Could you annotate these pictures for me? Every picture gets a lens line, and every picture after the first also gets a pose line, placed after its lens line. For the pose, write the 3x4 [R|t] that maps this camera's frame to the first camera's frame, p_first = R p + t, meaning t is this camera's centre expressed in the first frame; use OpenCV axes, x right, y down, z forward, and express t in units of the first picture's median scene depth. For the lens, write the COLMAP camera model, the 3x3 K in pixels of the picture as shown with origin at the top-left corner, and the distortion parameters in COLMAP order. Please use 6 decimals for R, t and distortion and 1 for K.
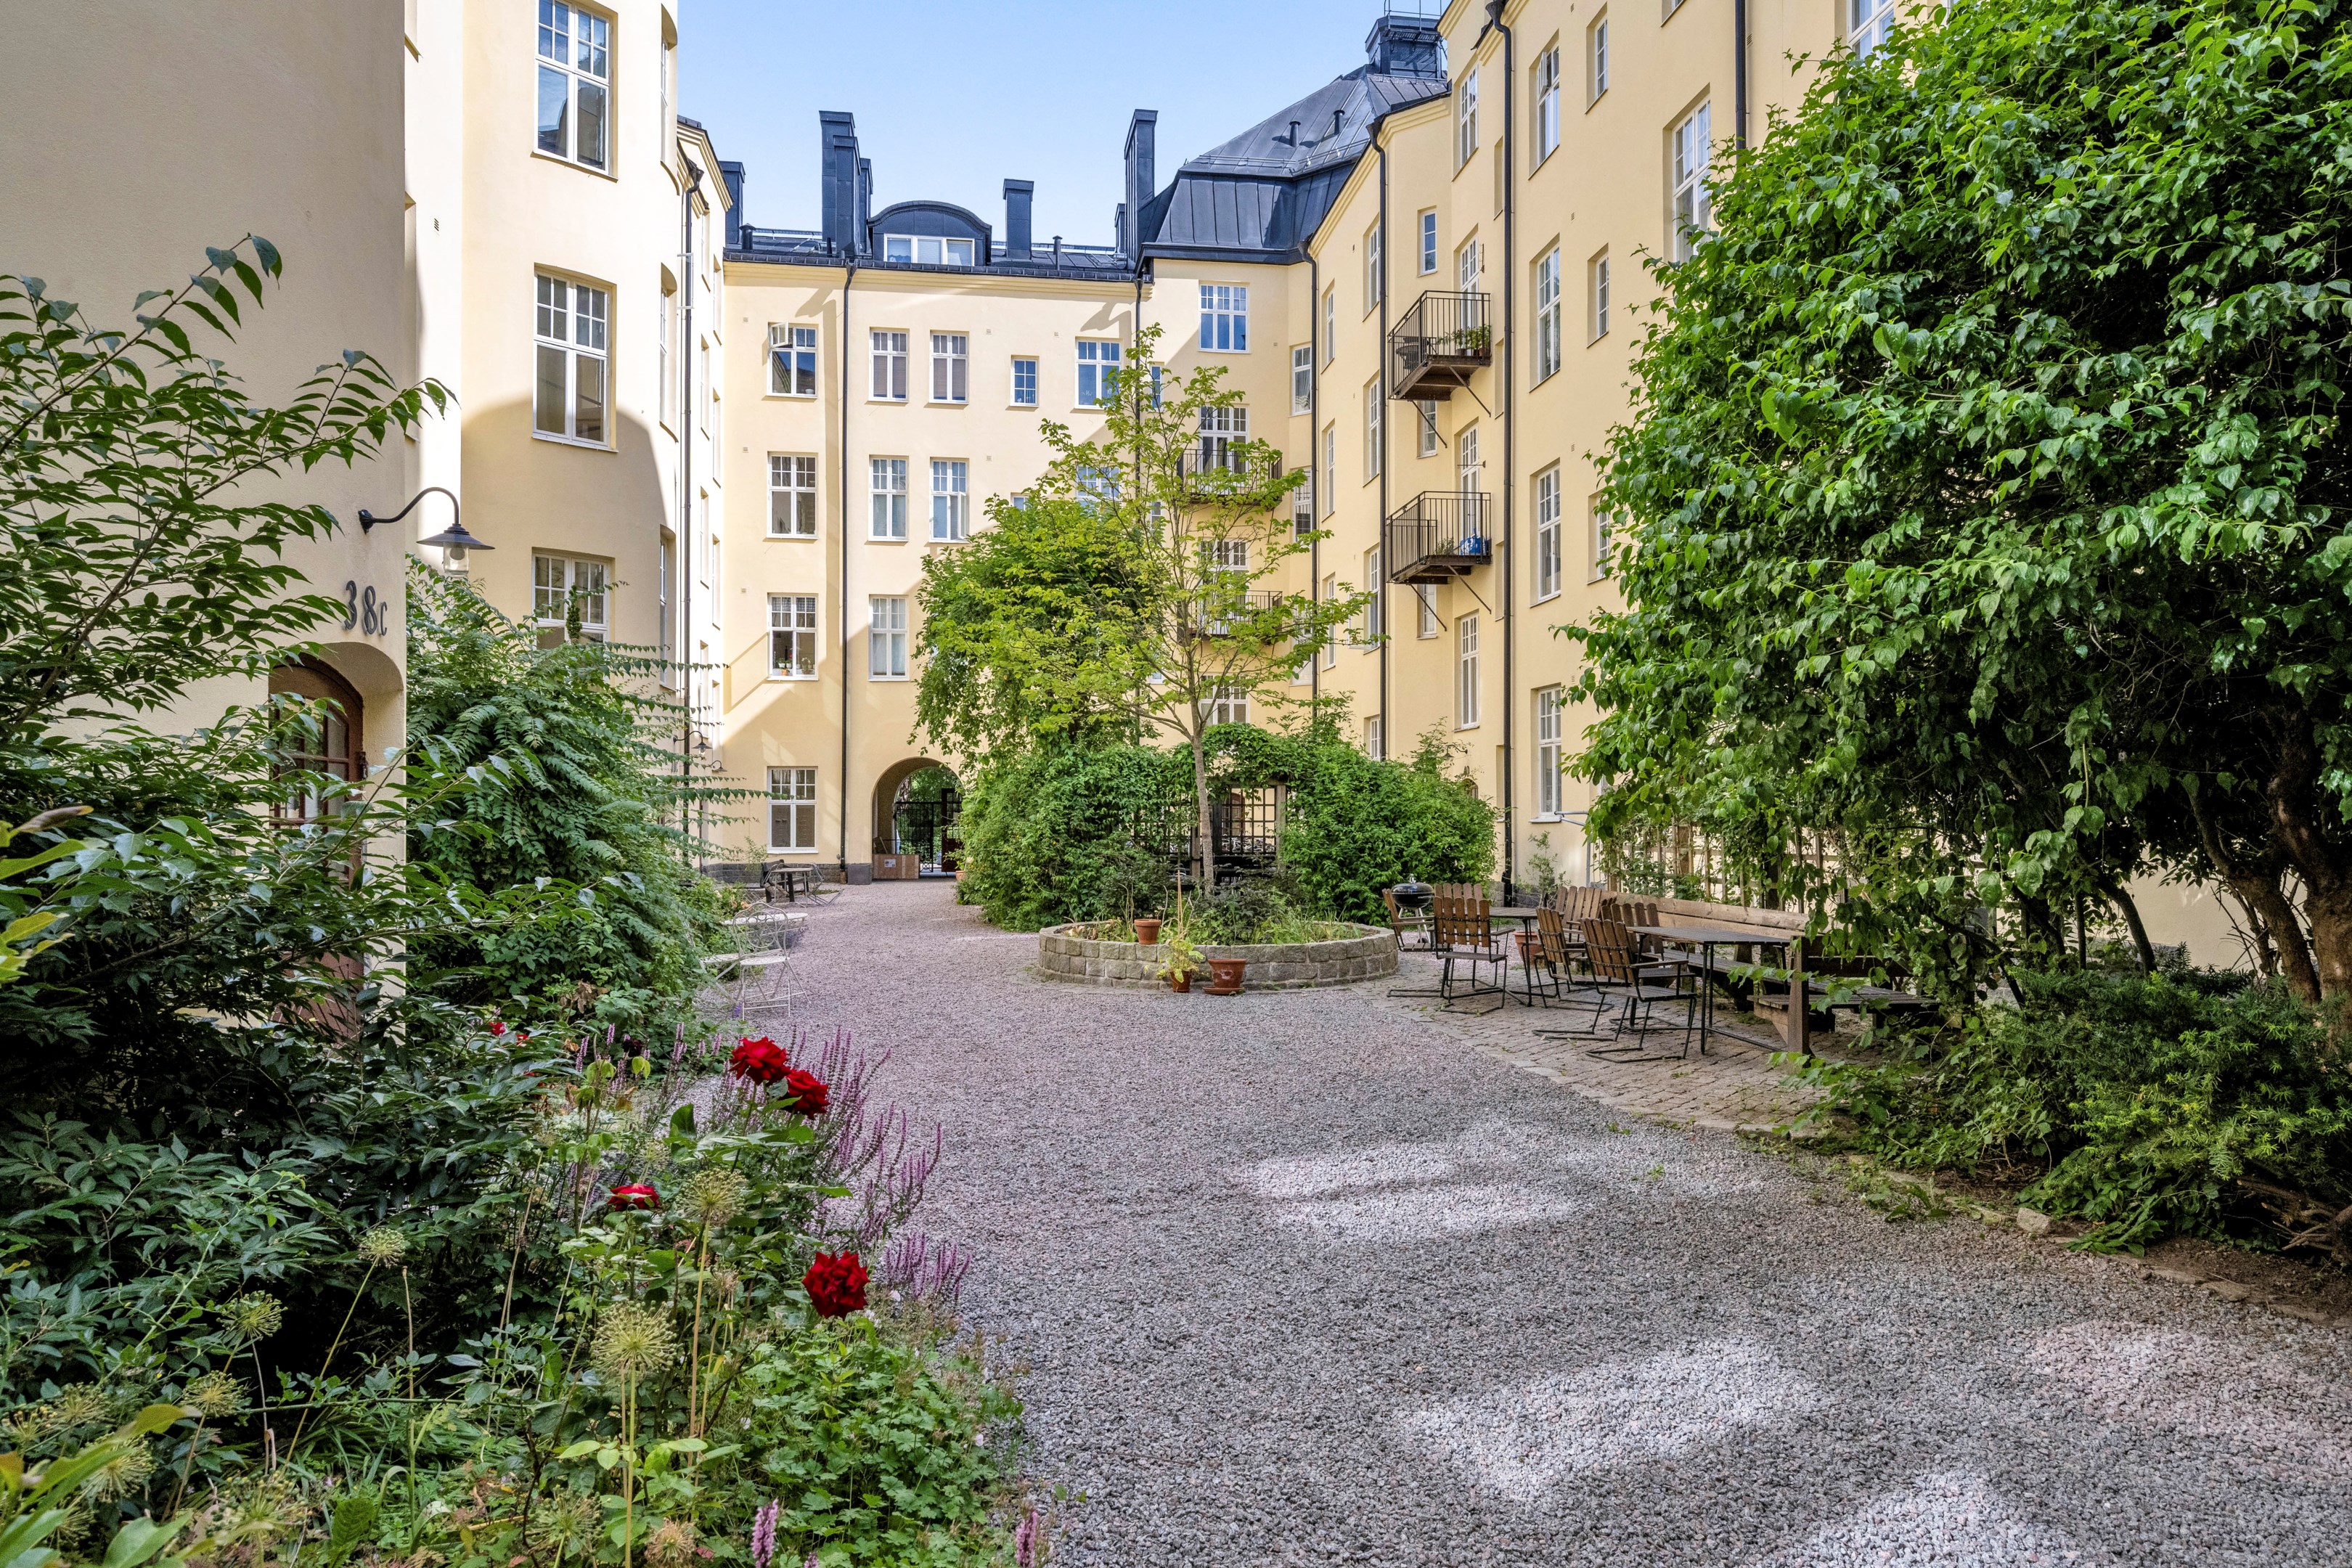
lens RADIAL K [[1469.2, 0, 1181.6], [0, 1469.2, 829.8], [0, 0, 1]] dist [0.006791, 0.000915]
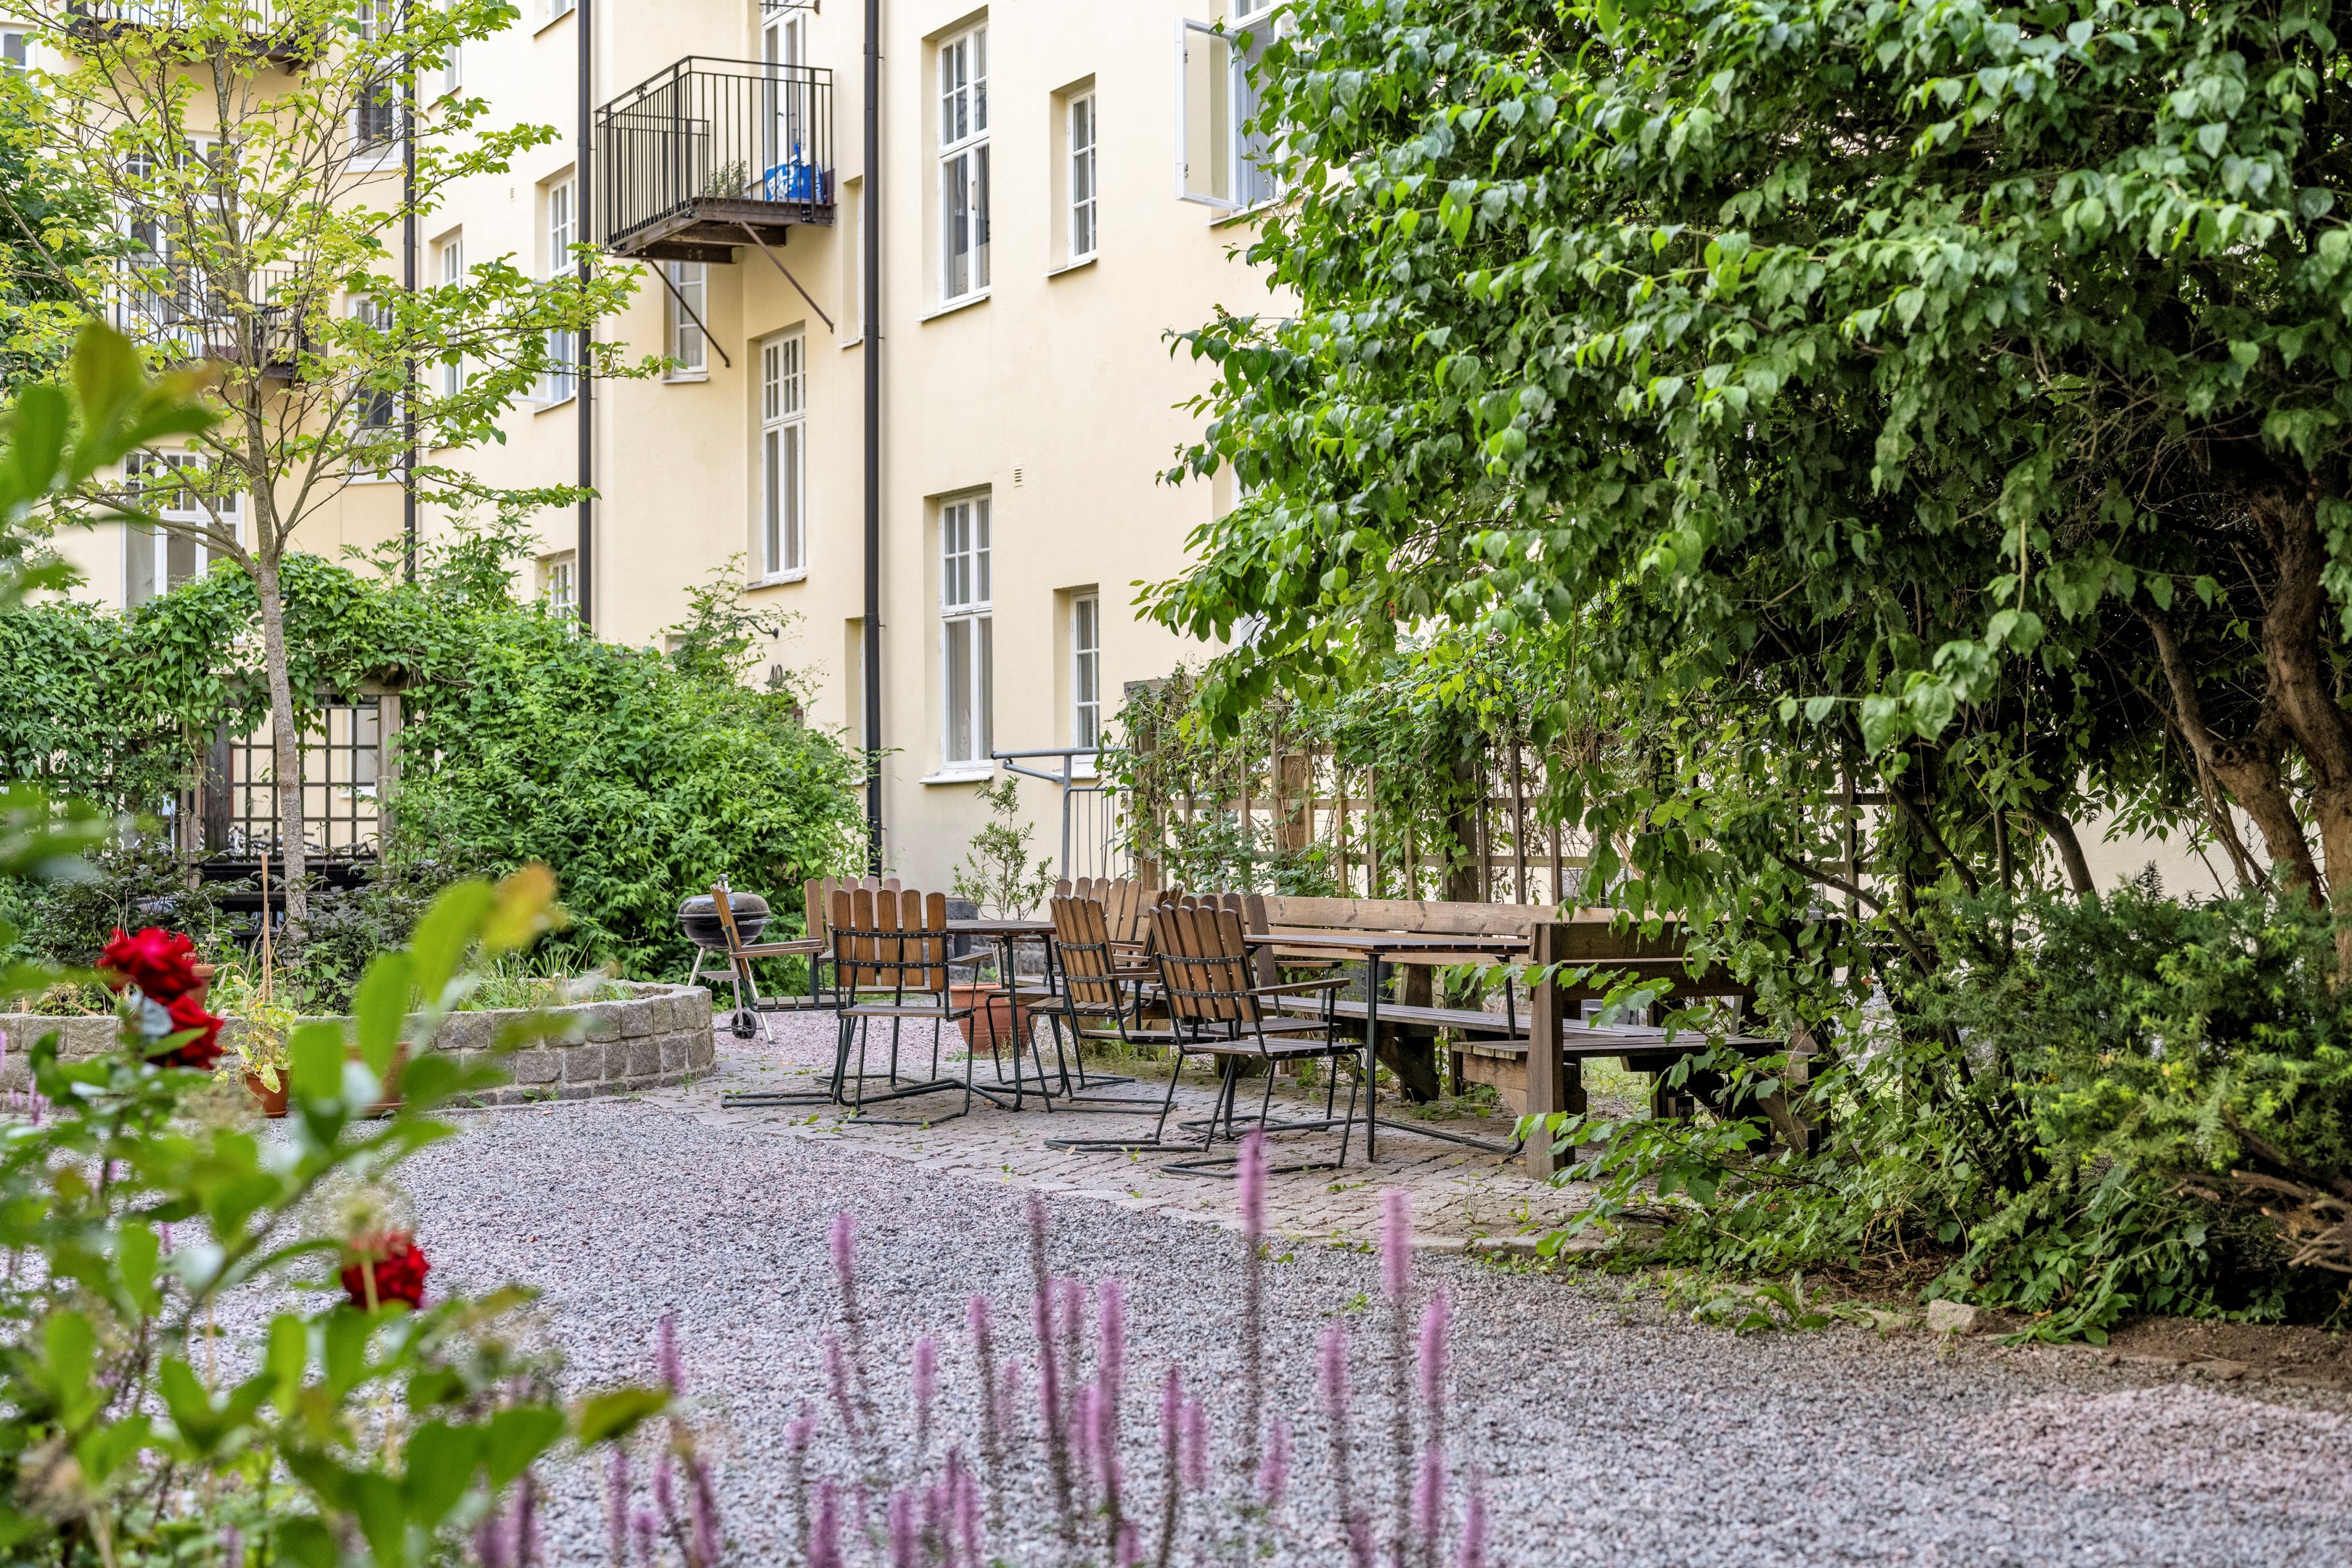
lens RADIAL K [[3473.0, 0, 1176.0], [0, 3473.0, 784.0], [0, 0, 1]] dist [0.025541, -0.044186]
pose [[0.944772, -0.001215, 0.327725, -0.235367], [0.007307, 0.999823, -0.017356, 0.073288], [-0.327646, 0.018792, 0.944614, -0.313649]]
